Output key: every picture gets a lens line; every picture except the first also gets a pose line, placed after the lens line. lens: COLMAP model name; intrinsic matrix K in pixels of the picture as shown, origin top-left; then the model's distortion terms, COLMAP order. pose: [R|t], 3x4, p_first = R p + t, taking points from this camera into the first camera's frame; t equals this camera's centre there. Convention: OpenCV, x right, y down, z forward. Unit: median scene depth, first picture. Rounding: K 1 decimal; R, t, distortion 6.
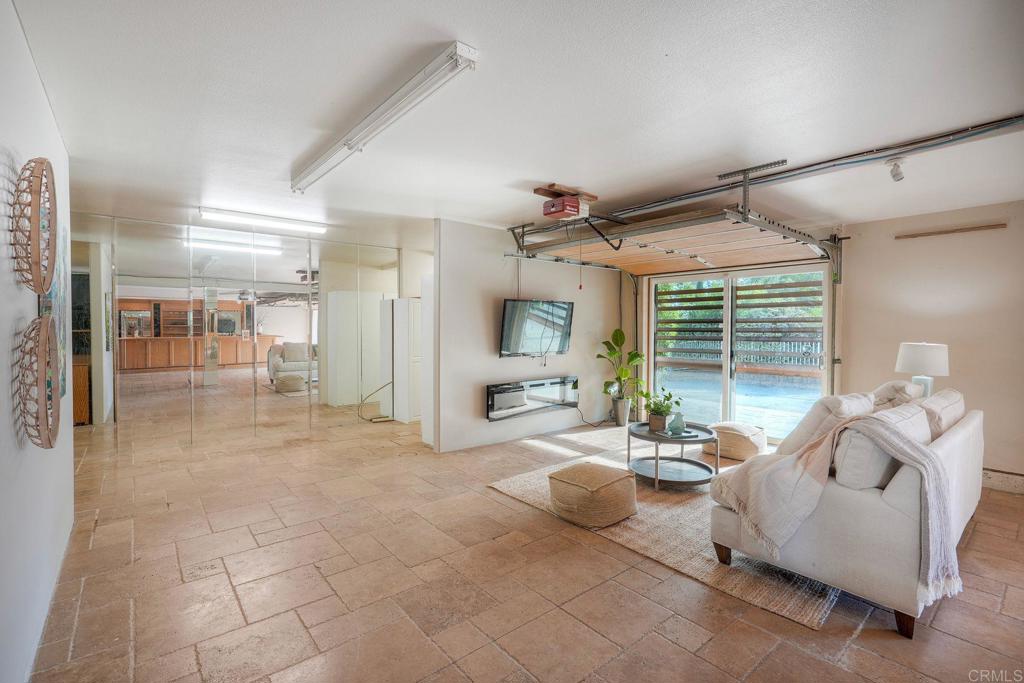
lens RADIAL K [[467.7, 0, 515.5], [0, 467.7, 336.4], [0, 0, 1]] dist [-0.001590, 0.000005]
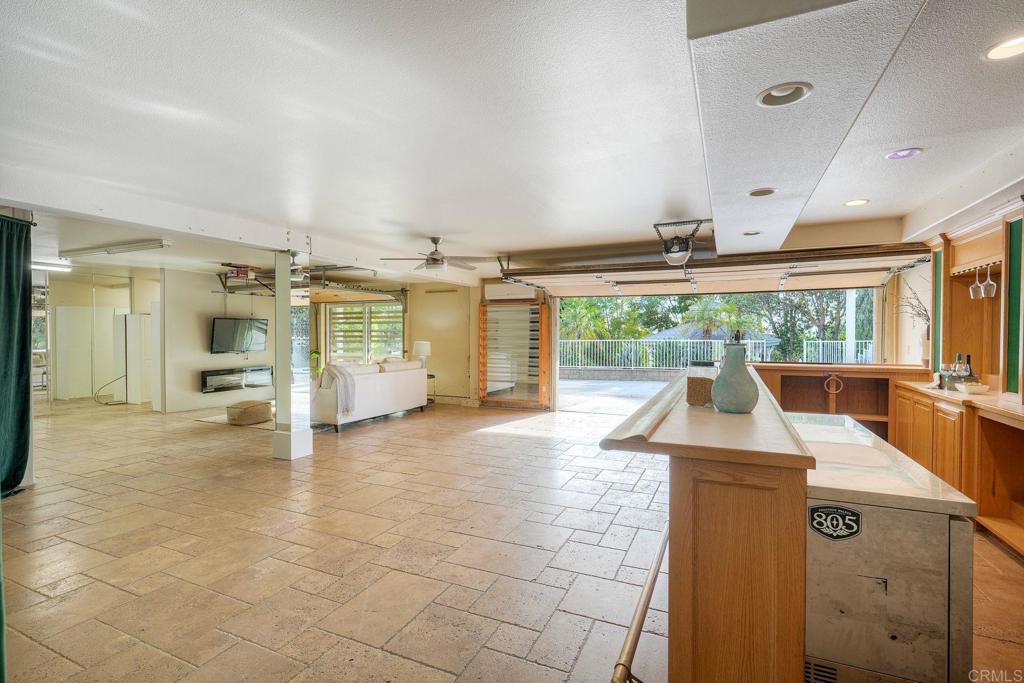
lens RADIAL K [[467.7, 0, 510.0], [0, 467.7, 340.3], [0, 0, 1]] dist [-0.001590, 0.000005]
pose [[0.901025, -0.008021, 0.433694, 0.189510], [0.011082, 0.999928, -0.004529, 0.016816], [-0.433626, 0.008887, 0.901049, -0.869941]]
